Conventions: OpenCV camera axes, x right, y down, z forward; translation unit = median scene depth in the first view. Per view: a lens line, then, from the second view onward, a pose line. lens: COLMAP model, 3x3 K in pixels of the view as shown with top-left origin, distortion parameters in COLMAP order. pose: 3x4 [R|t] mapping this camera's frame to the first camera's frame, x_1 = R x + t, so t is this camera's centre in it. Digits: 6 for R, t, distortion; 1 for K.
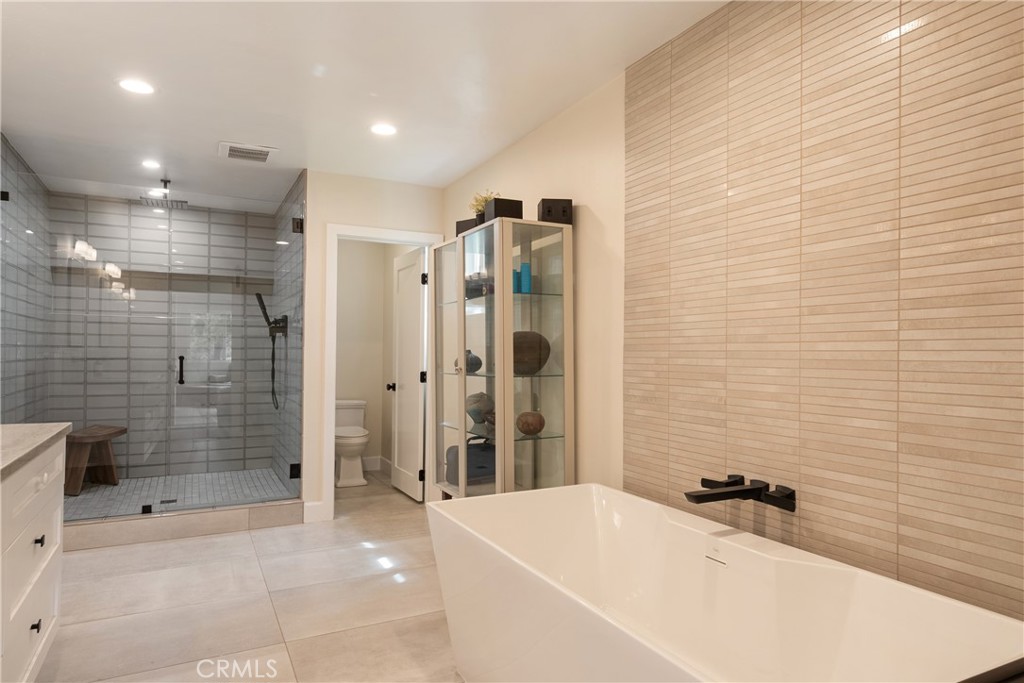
lens RADIAL K [[617.1, 0, 510.3], [0, 617.1, 349.2], [0, 0, 1]] dist [0.010079, -0.002602]
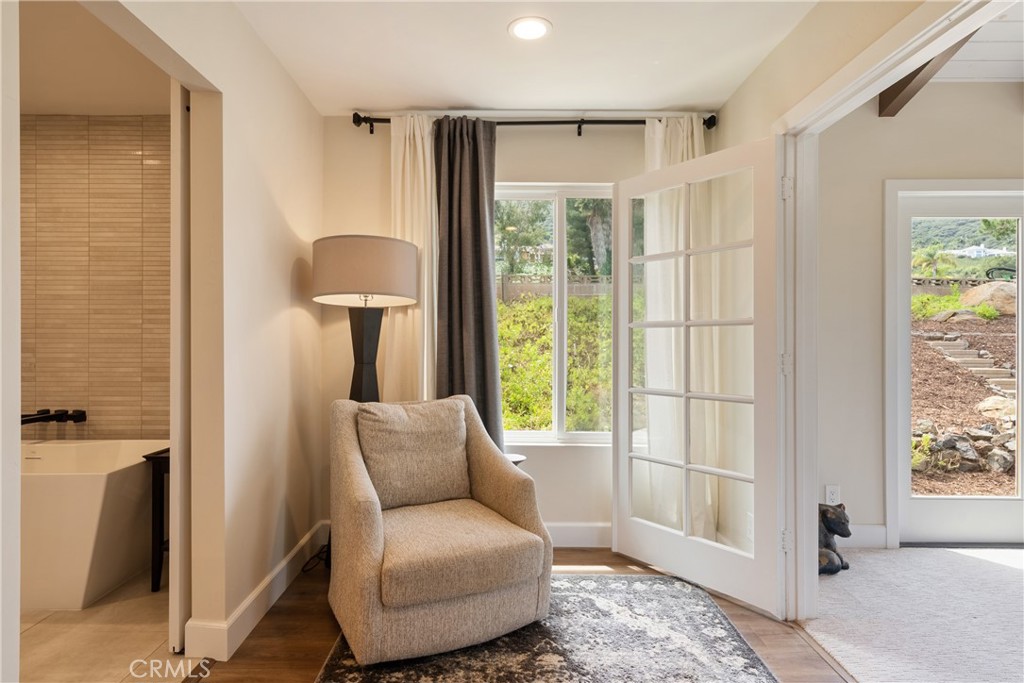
lens RADIAL K [[576.3, 0, 507.4], [0, 576.3, 344.6], [0, 0, 1]] dist [0.005677, 0.002252]
pose [[0.463739, -0.004914, 0.885958, -0.407205], [-0.004849, 0.999956, 0.008084, 0.013789], [-0.885959, -0.008045, 0.463695, -0.766296]]
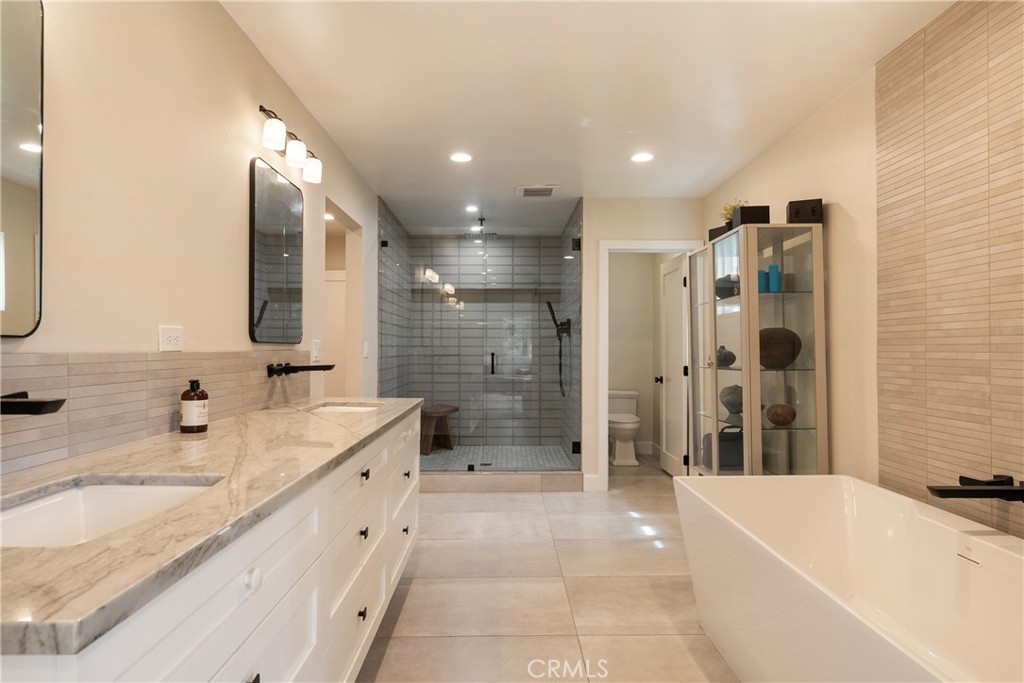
lens RADIAL K [[576.3, 0, 512.3], [0, 576.3, 341.9], [0, 0, 1]] dist [0.005677, 0.002252]
pose [[0.893900, -0.013116, -0.448075, 0.091922], [0.009548, 0.999902, -0.010221, 0.001677], [0.448165, 0.004858, 0.893938, -0.124698]]
